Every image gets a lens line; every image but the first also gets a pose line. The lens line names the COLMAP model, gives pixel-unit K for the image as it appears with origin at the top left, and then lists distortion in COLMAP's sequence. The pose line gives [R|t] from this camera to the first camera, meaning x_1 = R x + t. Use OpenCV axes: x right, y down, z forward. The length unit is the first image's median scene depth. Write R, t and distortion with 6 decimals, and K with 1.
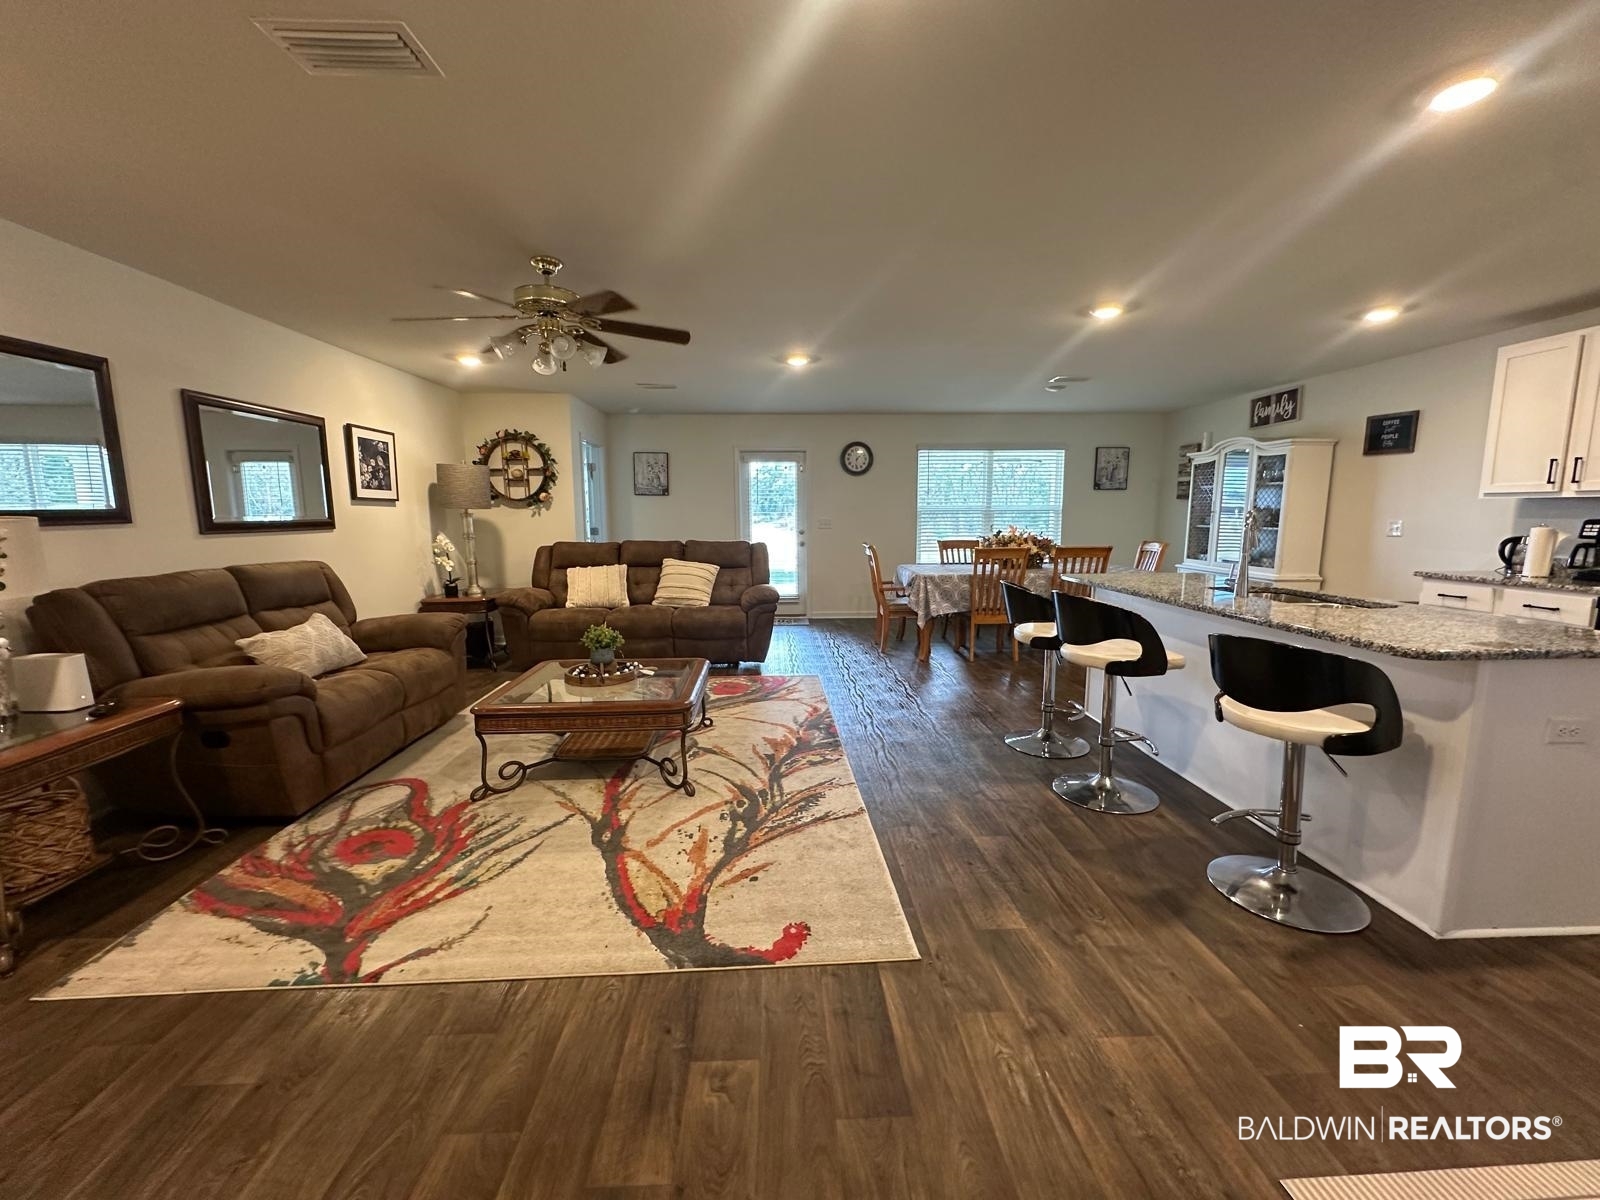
lens RADIAL K [[623.0, 0, 811.0], [0, 623.0, 599.6], [0, 0, 1]] dist [-0.006091, 0.001056]
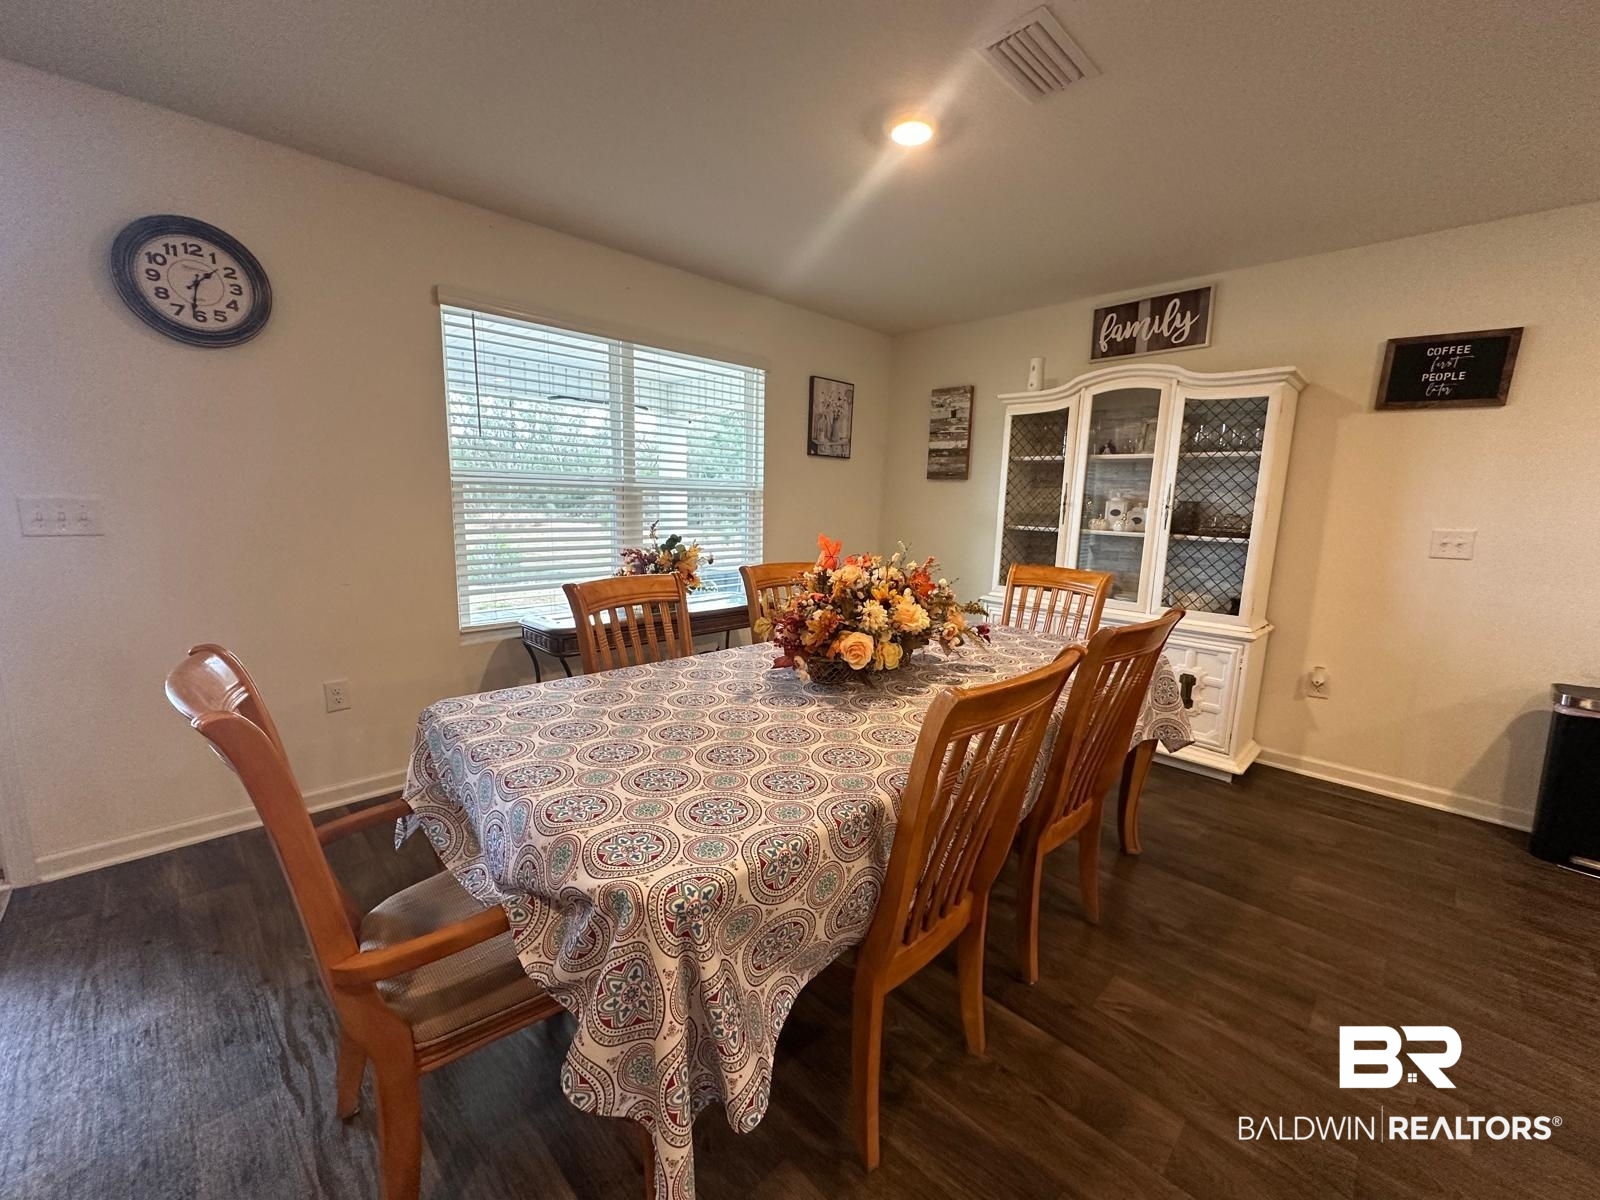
lens RADIAL K [[623.0, 0, 794.8], [0, 623.0, 608.1], [0, 0, 1]] dist [-0.006091, 0.001056]
pose [[0.748172, -0.093787, 0.656842, 0.090678], [0.062577, 0.995521, 0.070868, -0.098720], [-0.660547, -0.011918, 0.750690, 0.713672]]
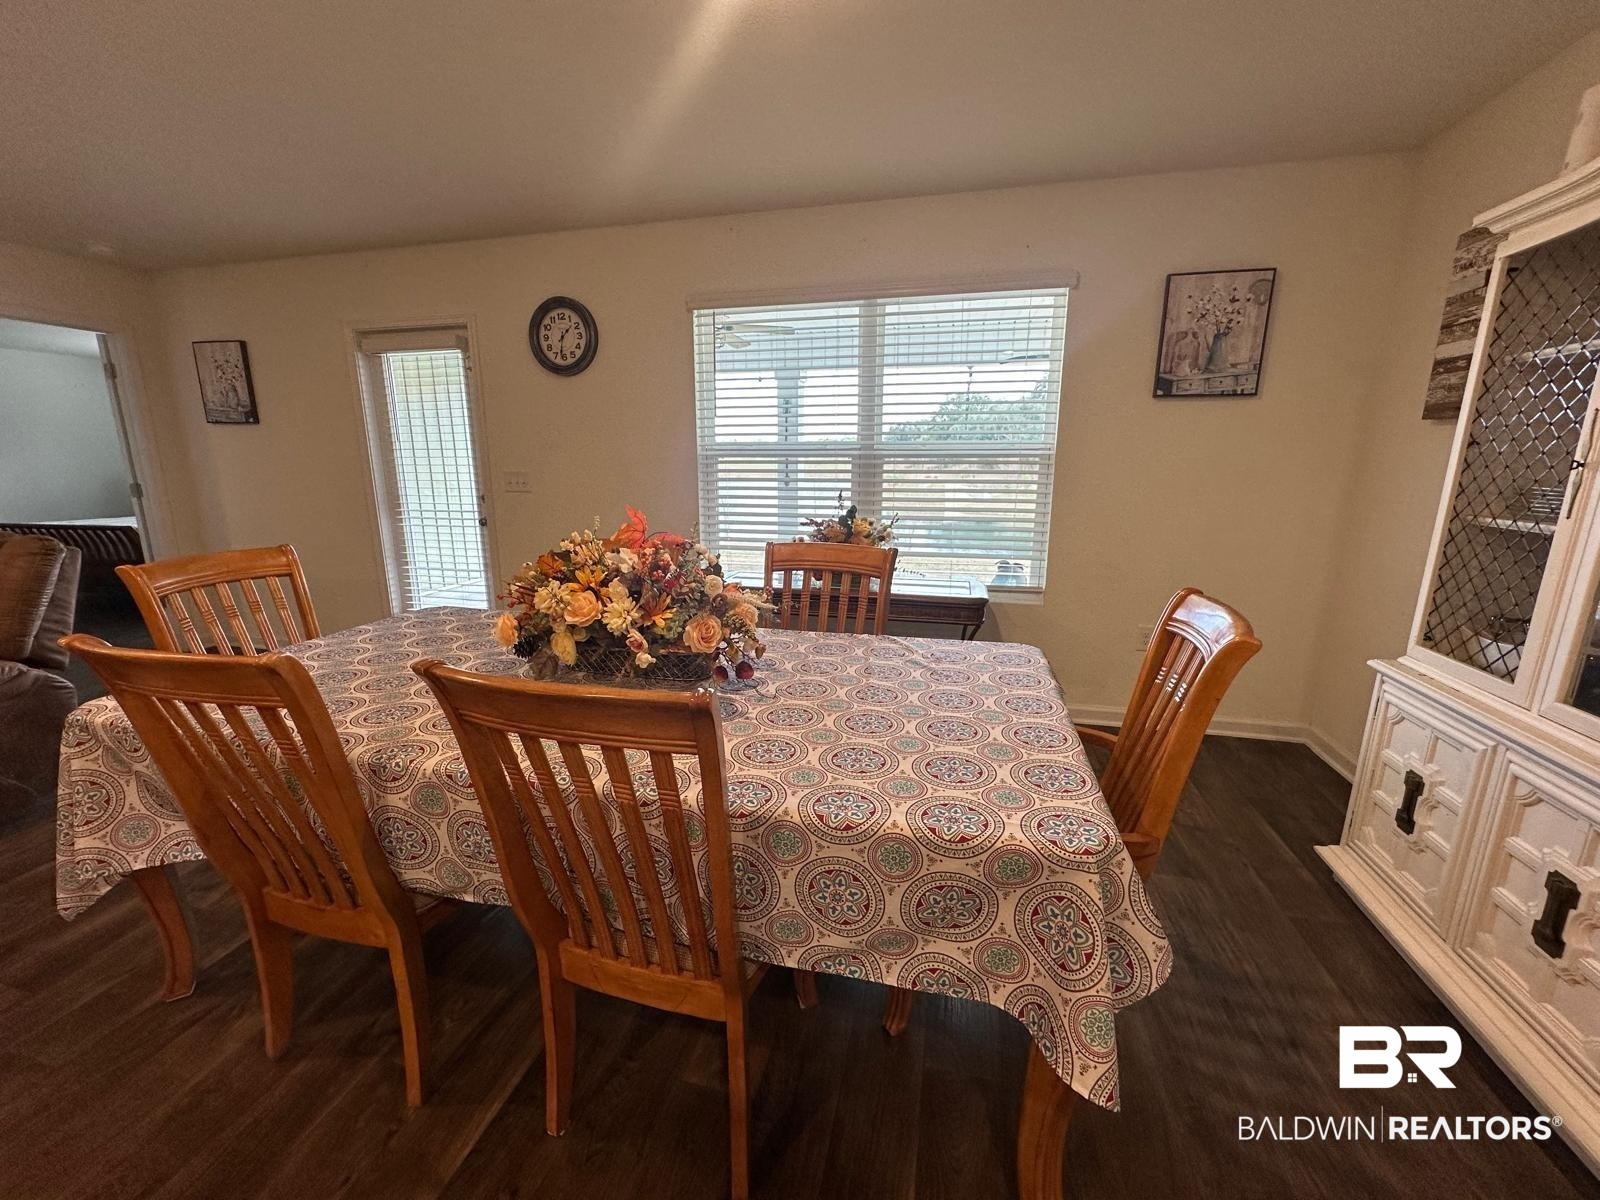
lens RADIAL K [[623.0, 0, 812.9], [0, 623.0, 596.1], [0, 0, 1]] dist [-0.006091, 0.001056]
pose [[0.960535, 0.065905, -0.270239, 0.439407], [-0.044033, 0.995302, 0.086221, -0.099493], [0.274652, -0.070919, 0.958925, 0.699818]]
